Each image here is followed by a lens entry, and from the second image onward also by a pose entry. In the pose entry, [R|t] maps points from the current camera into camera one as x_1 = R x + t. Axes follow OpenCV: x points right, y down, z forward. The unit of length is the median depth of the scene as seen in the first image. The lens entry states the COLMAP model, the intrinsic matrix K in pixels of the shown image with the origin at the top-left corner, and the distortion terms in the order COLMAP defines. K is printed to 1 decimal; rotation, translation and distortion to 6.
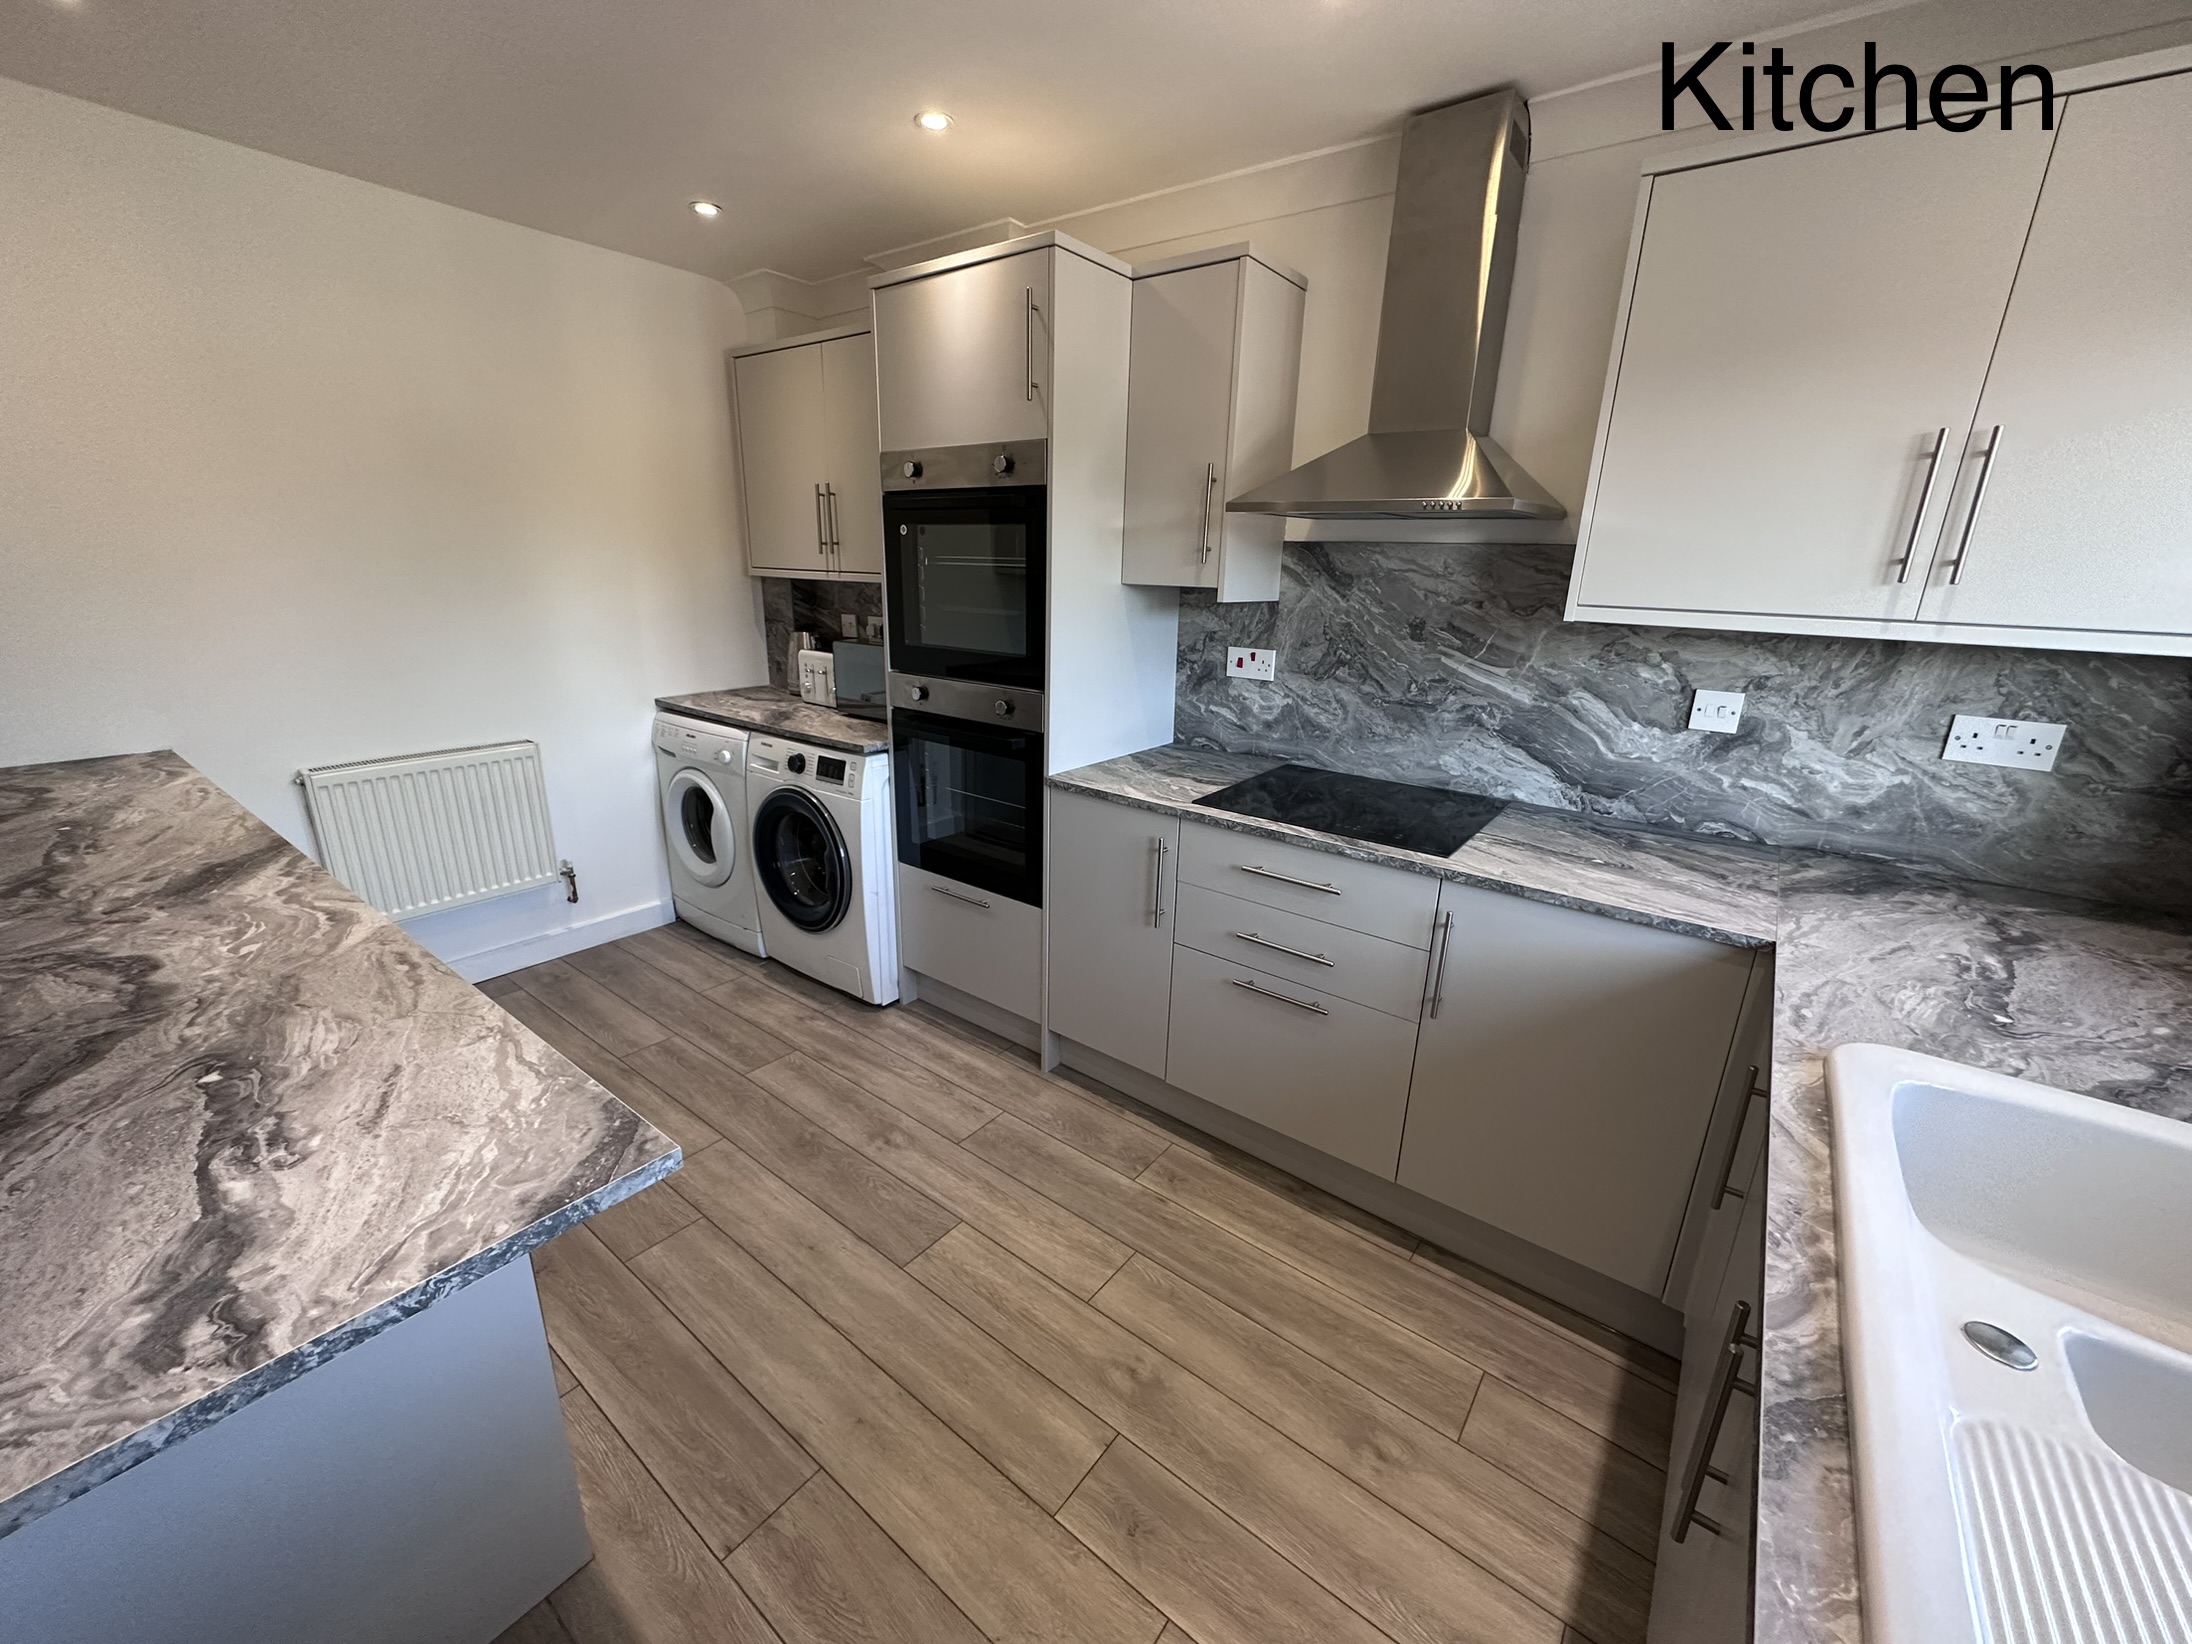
lens RADIAL K [[868.2, 0, 1096.0], [0, 868.2, 825.2], [0, 0, 1]] dist [-0.002366, -0.000132]
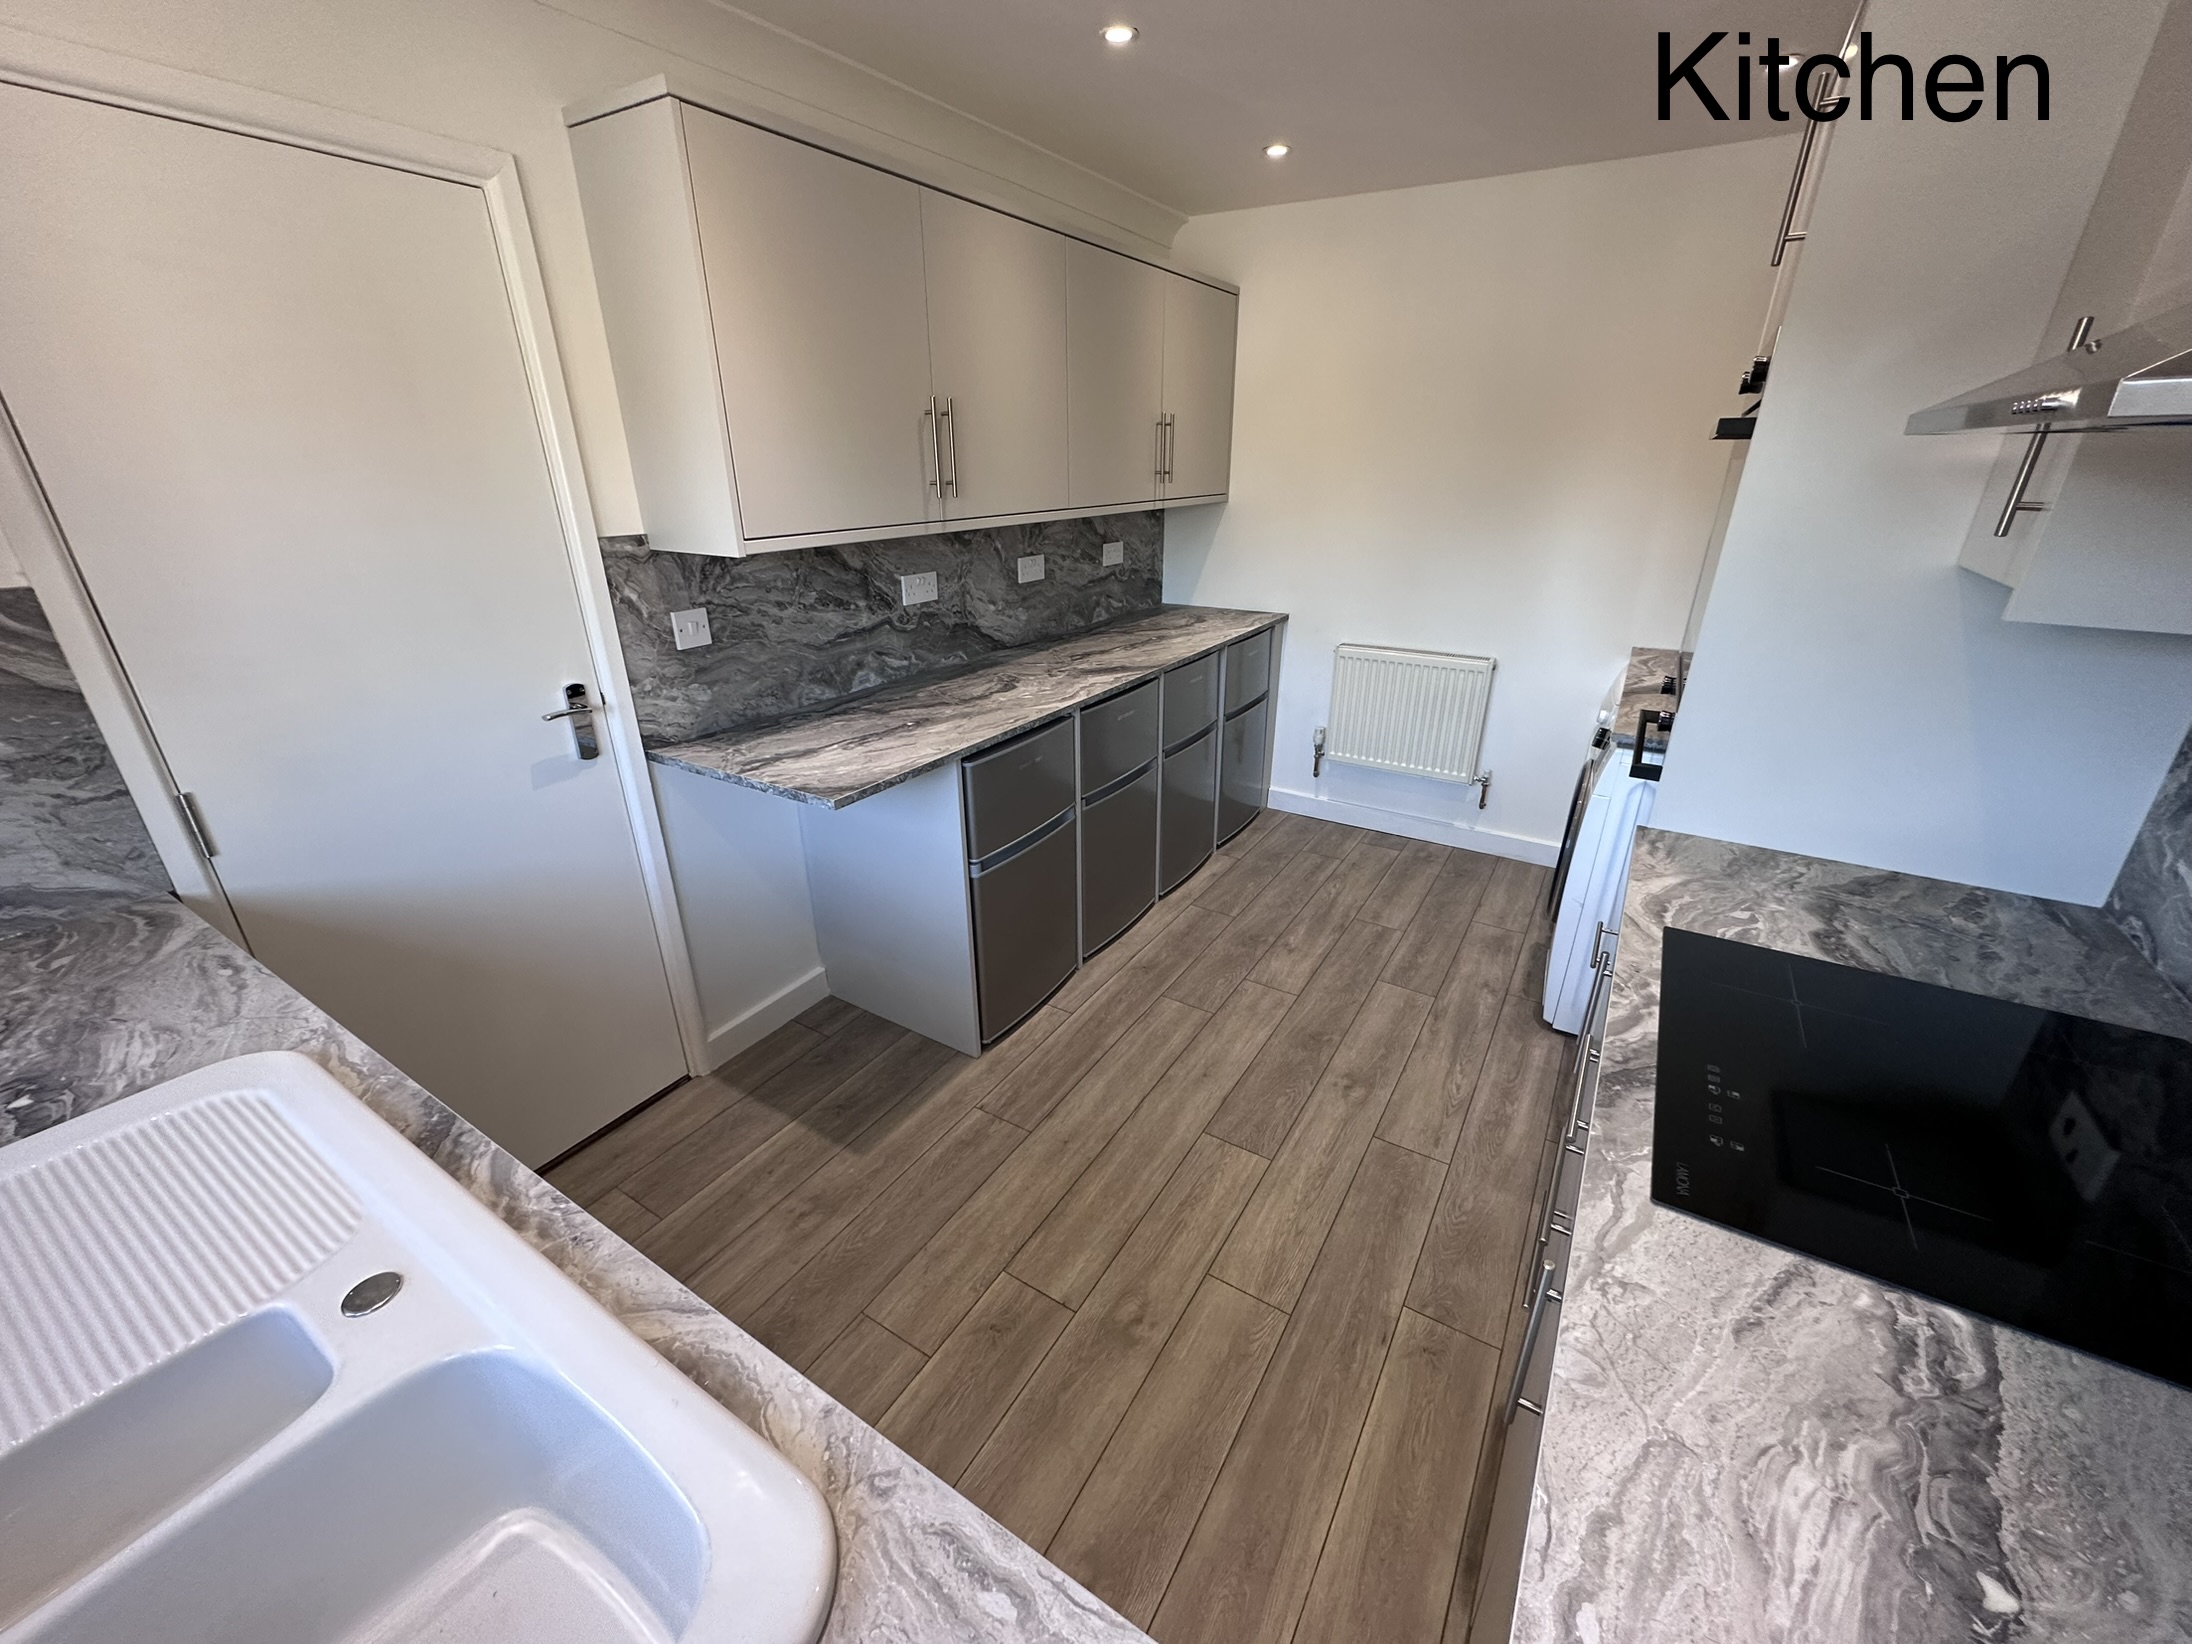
lens RADIAL K [[868.2, 0, 1097.0], [0, 868.2, 825.9], [0, 0, 1]] dist [-0.002366, -0.000132]
pose [[0.094302, 0.366547, -0.925608, 0.963762], [-0.288338, 0.899958, 0.327012, -0.276233], [0.952874, 0.236050, 0.190557, 0.762855]]
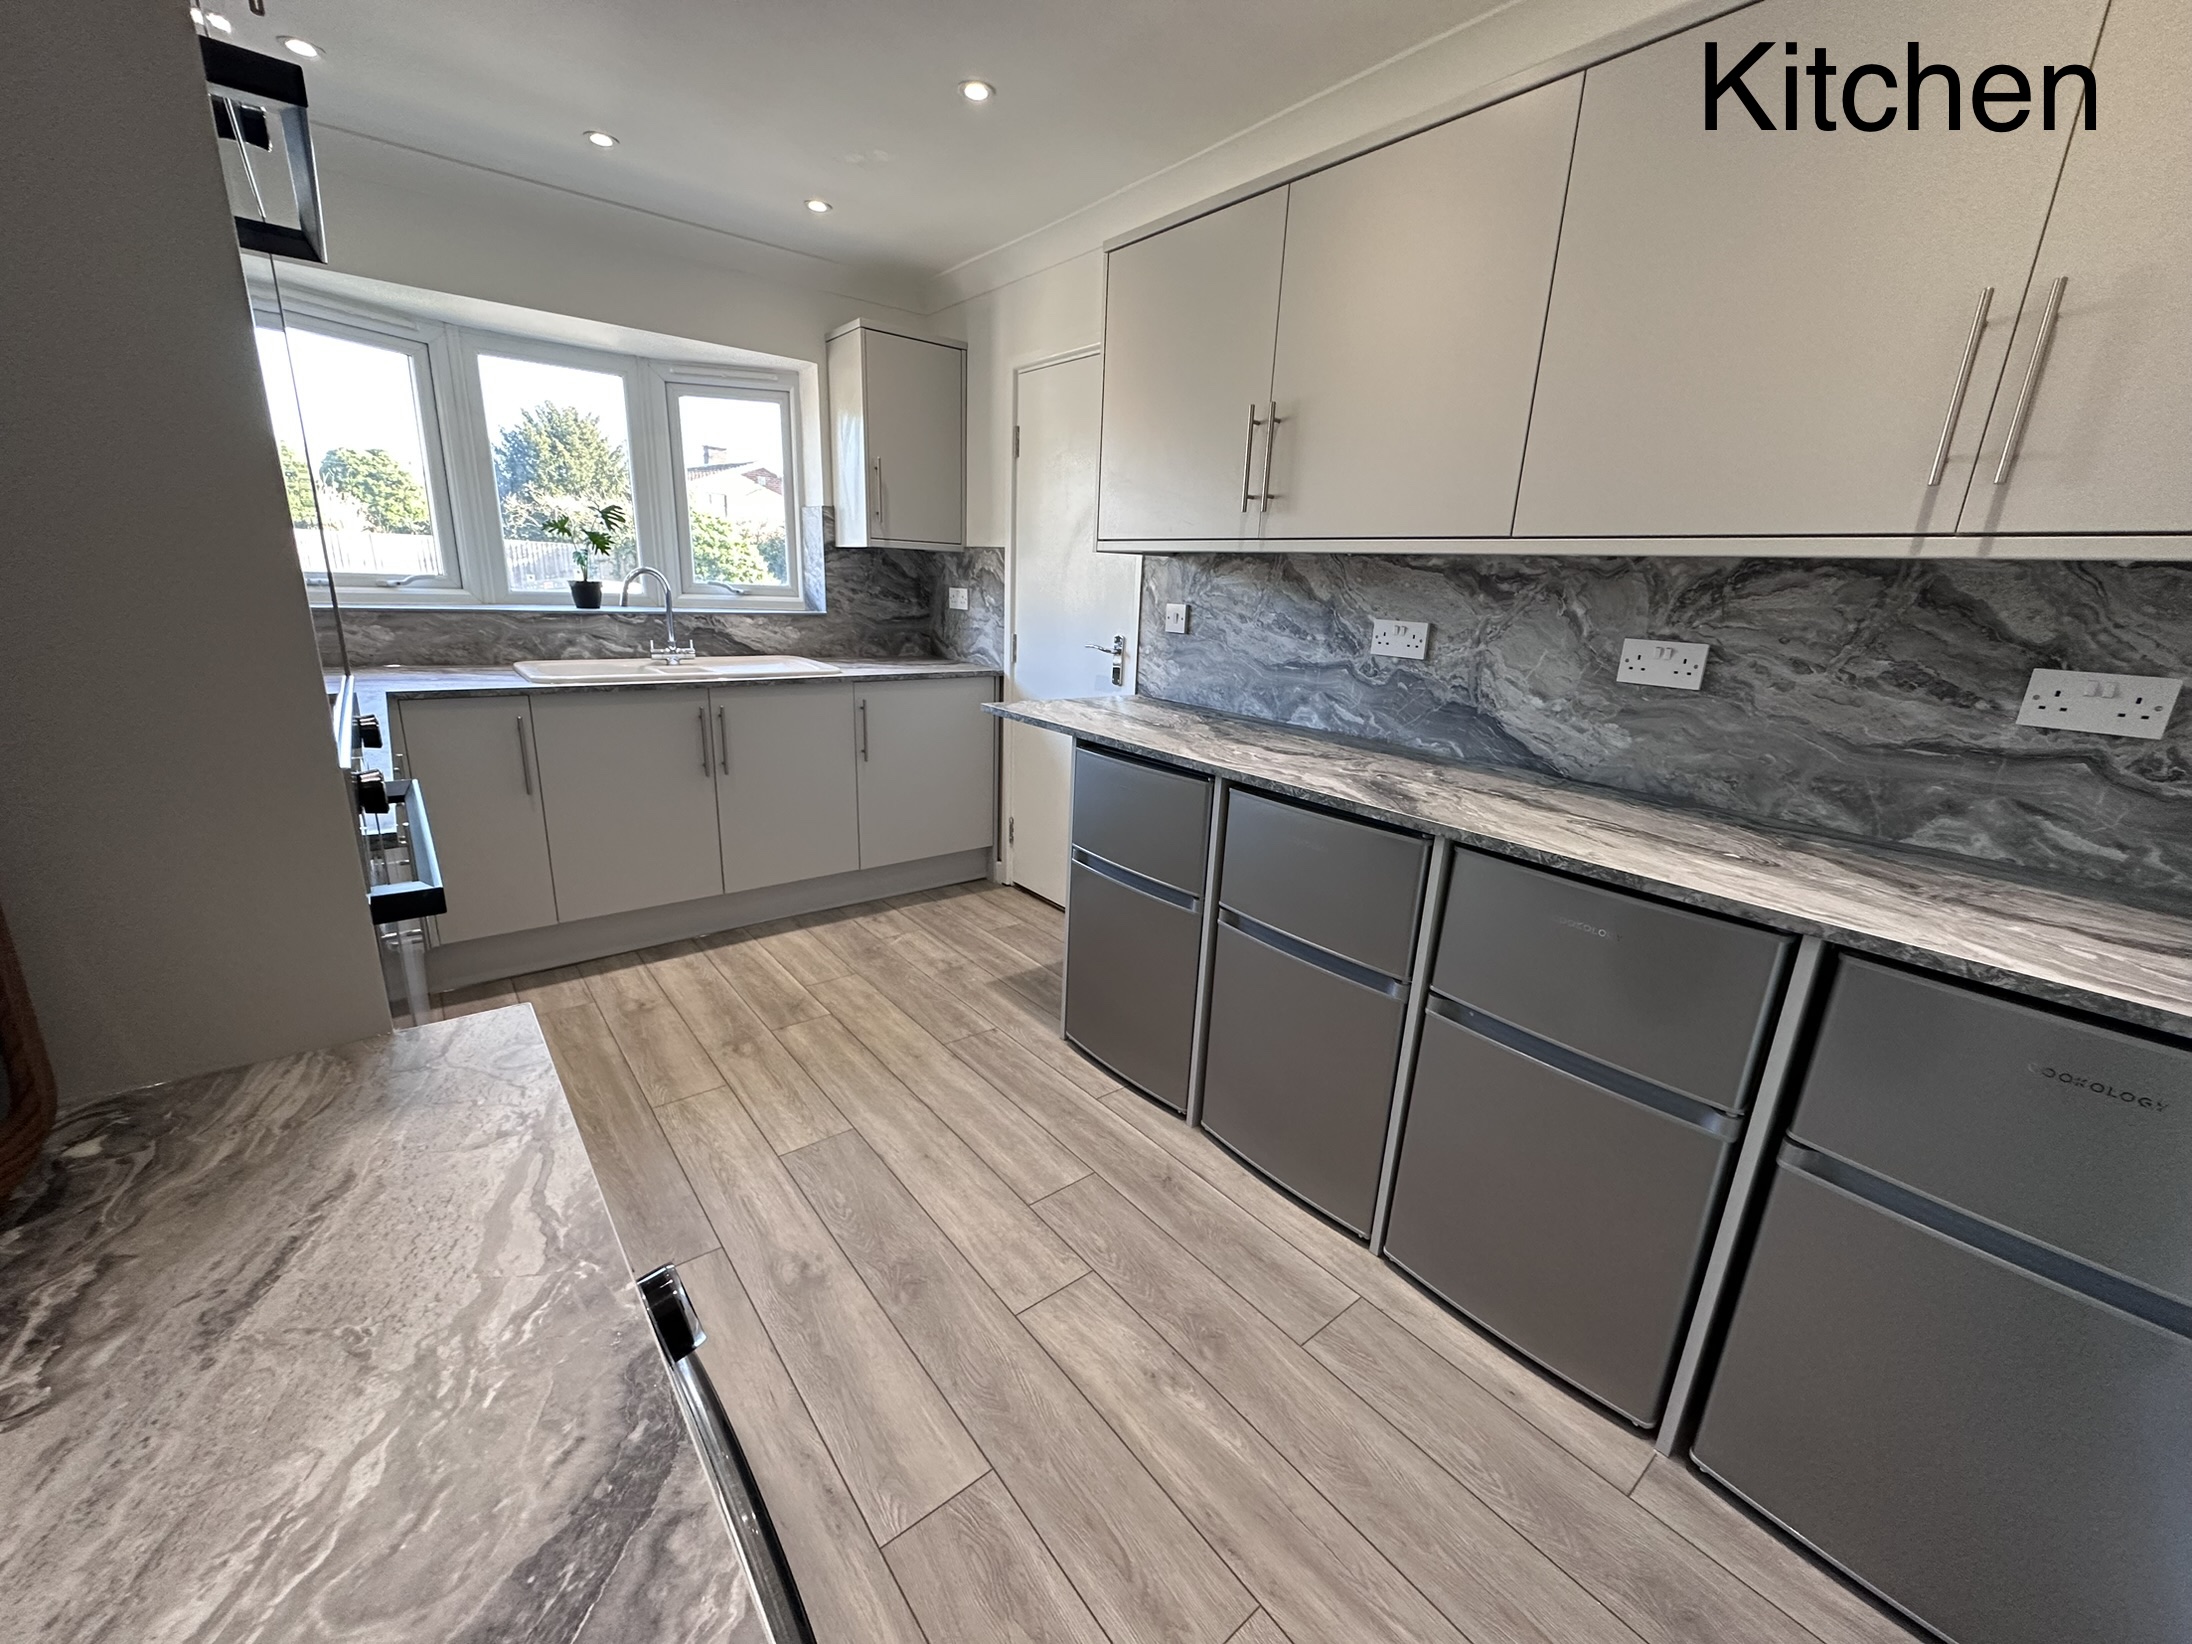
lens RADIAL K [[868.2, 0, 1093.1], [0, 868.2, 826.0], [0, 0, 1]] dist [-0.002366, -0.000132]
pose [[-0.968130, -0.133623, 0.211826, -0.984133], [0.003241, 0.839027, 0.544081, -0.585688], [-0.250429, 0.527427, -0.811854, 2.267832]]
